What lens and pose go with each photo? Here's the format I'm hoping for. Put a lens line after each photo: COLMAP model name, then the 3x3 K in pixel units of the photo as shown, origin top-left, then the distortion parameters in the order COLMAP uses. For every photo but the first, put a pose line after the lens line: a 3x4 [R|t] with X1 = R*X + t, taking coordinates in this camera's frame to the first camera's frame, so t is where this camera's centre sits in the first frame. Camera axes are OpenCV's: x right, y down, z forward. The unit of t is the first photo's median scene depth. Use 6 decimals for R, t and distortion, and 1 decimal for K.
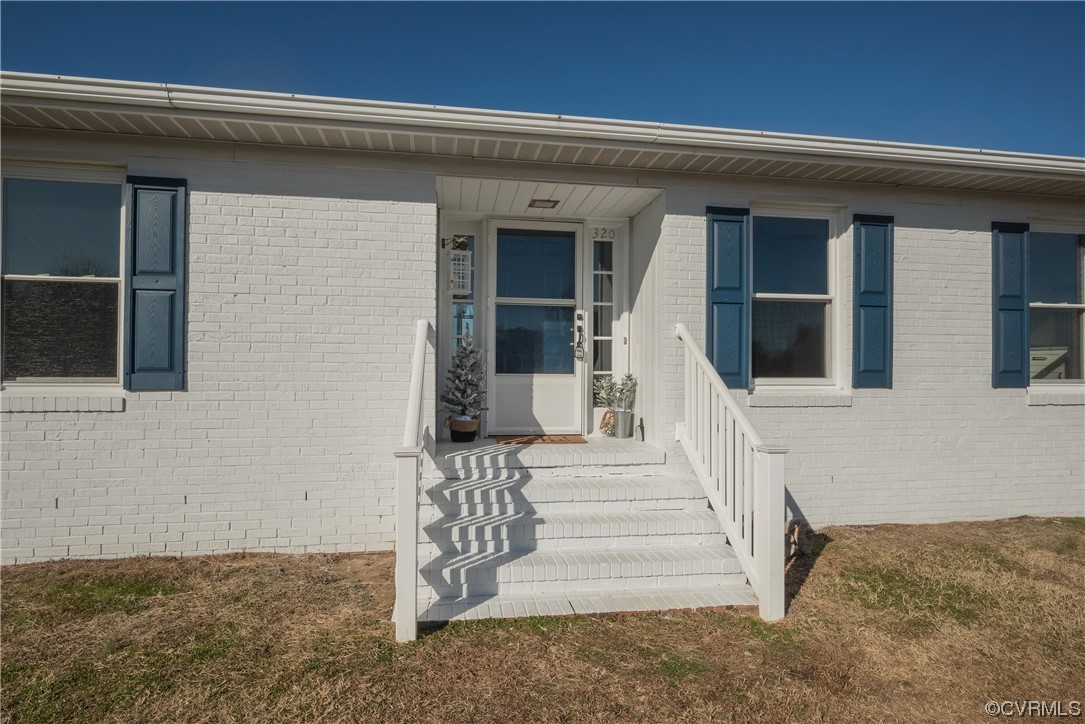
lens RADIAL K [[576.8, 0, 540.3], [0, 576.8, 359.1], [0, 0, 1]] dist [-0.000598, 0.000015]
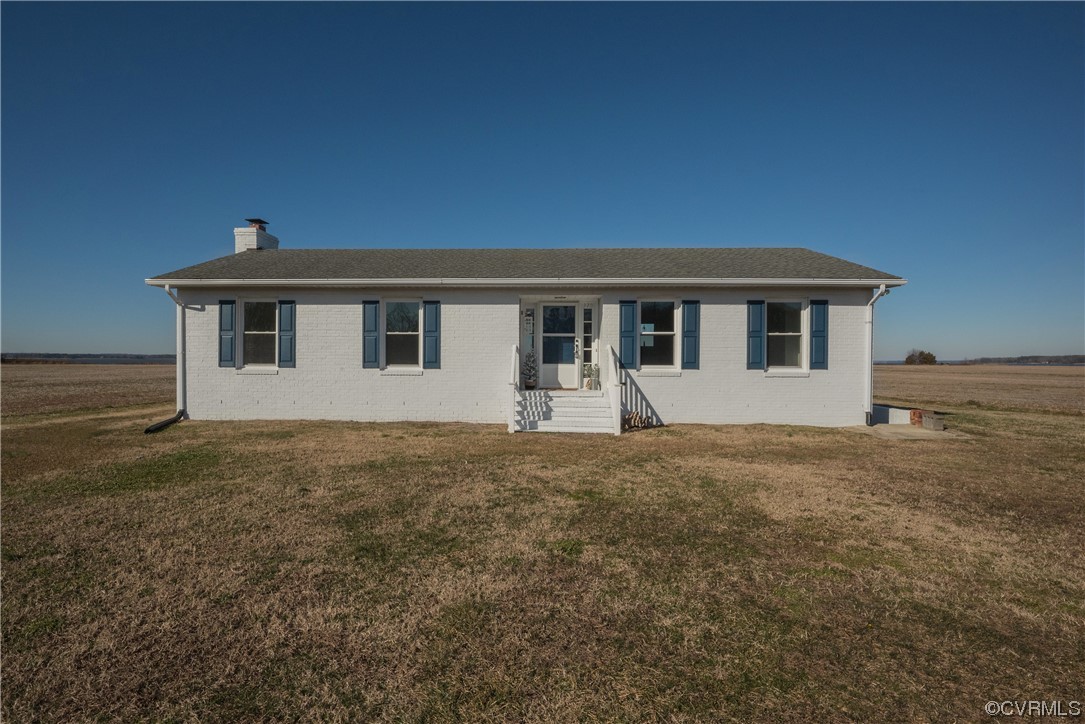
lens RADIAL K [[568.0, 0, 510.3], [0, 568.0, 359.7], [0, 0, 1]] dist [-0.002190, -0.000347]
pose [[0.980806, -0.002186, -0.194974, 0.290071], [0.003868, 0.999959, 0.008246, -0.014980], [0.194948, -0.008842, 0.980774, -1.586613]]
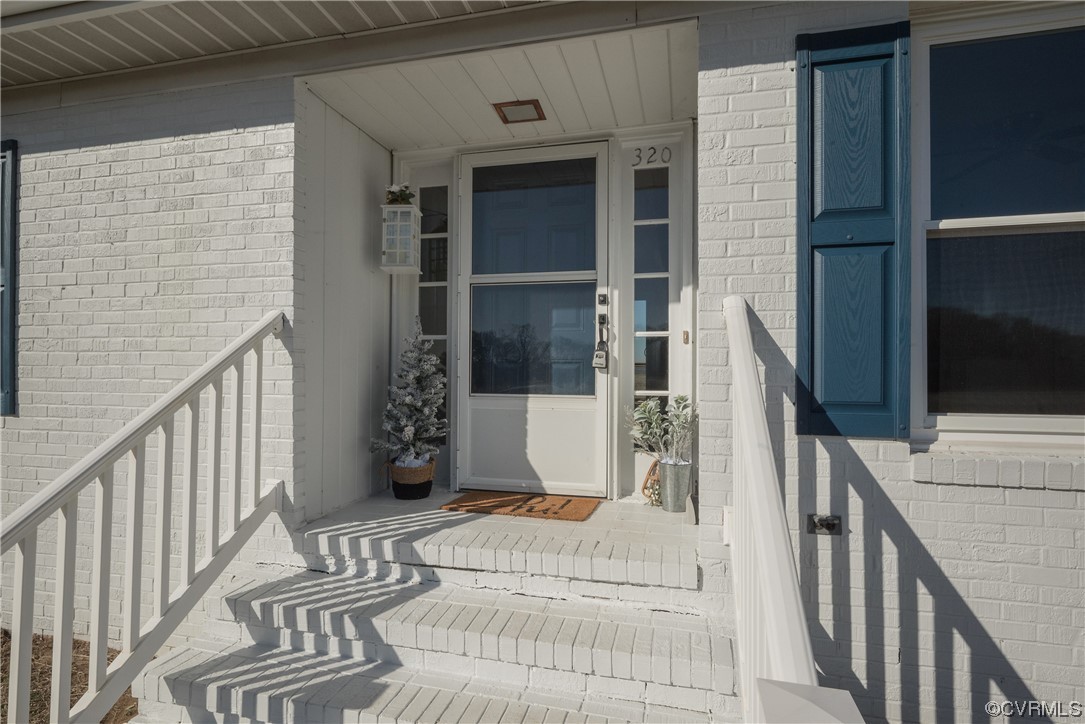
lens RADIAL K [[573.7, 0, 534.3], [0, 573.7, 365.0], [0, 0, 1]] dist [0.000483, 0.000683]
pose [[0.915488, -0.006485, -0.402293, 0.266609], [0.006980, 0.999976, -0.000237, -0.006475], [0.402285, -0.002591, 0.915511, 0.476579]]
